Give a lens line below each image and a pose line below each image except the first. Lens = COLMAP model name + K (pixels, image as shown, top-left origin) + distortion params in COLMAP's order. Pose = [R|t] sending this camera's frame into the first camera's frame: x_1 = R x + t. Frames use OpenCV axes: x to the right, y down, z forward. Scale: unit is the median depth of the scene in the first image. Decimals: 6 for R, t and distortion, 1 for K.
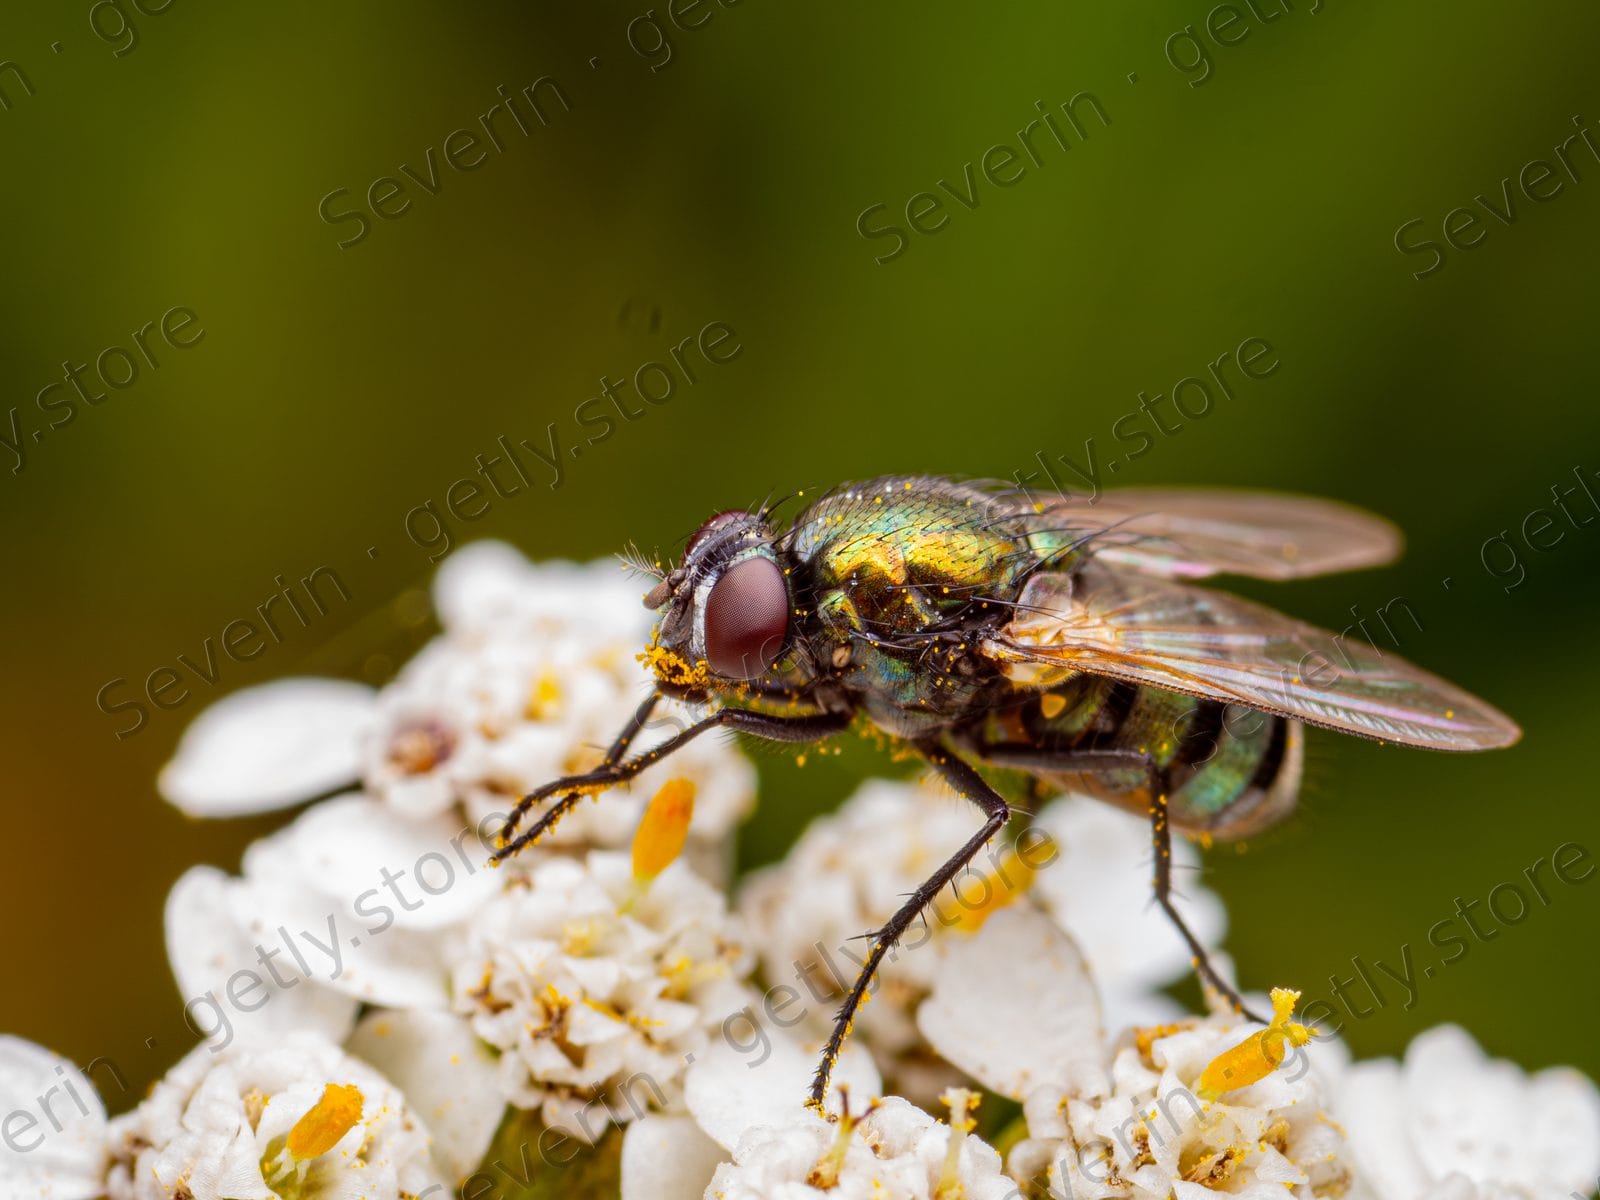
lens RADIAL K [[649.9, 0, 800.0], [0, 649.9, 600.0], [0, 0, 1]] dist [-0.000325, 0.000129]
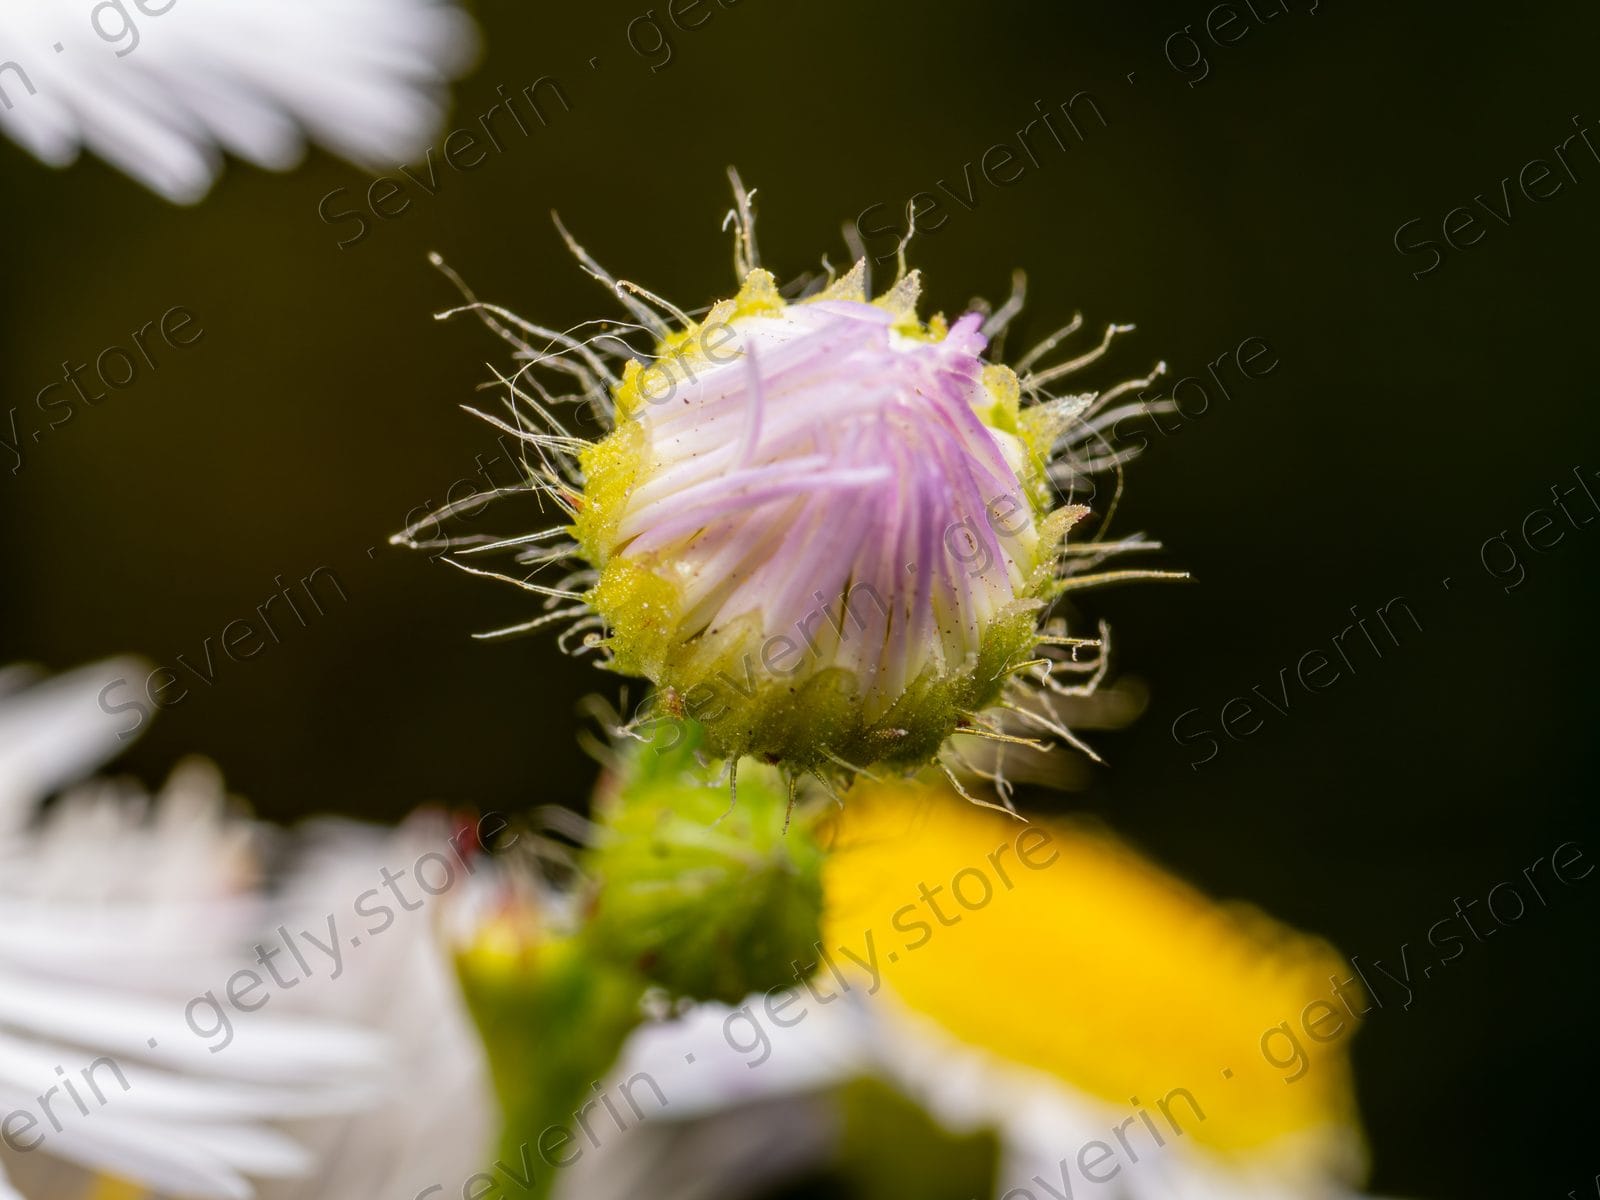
lens RADIAL K [[649.9, 0, 800.0], [0, 649.9, 600.0], [0, 0, 1]] dist [-0.000325, 0.000129]
pose [[1.000000, 0.000228, -0.000443, -0.826959], [-0.000228, 1.000000, 0.000068, -0.023737], [0.000443, -0.000068, 1.000000, 0.000004]]
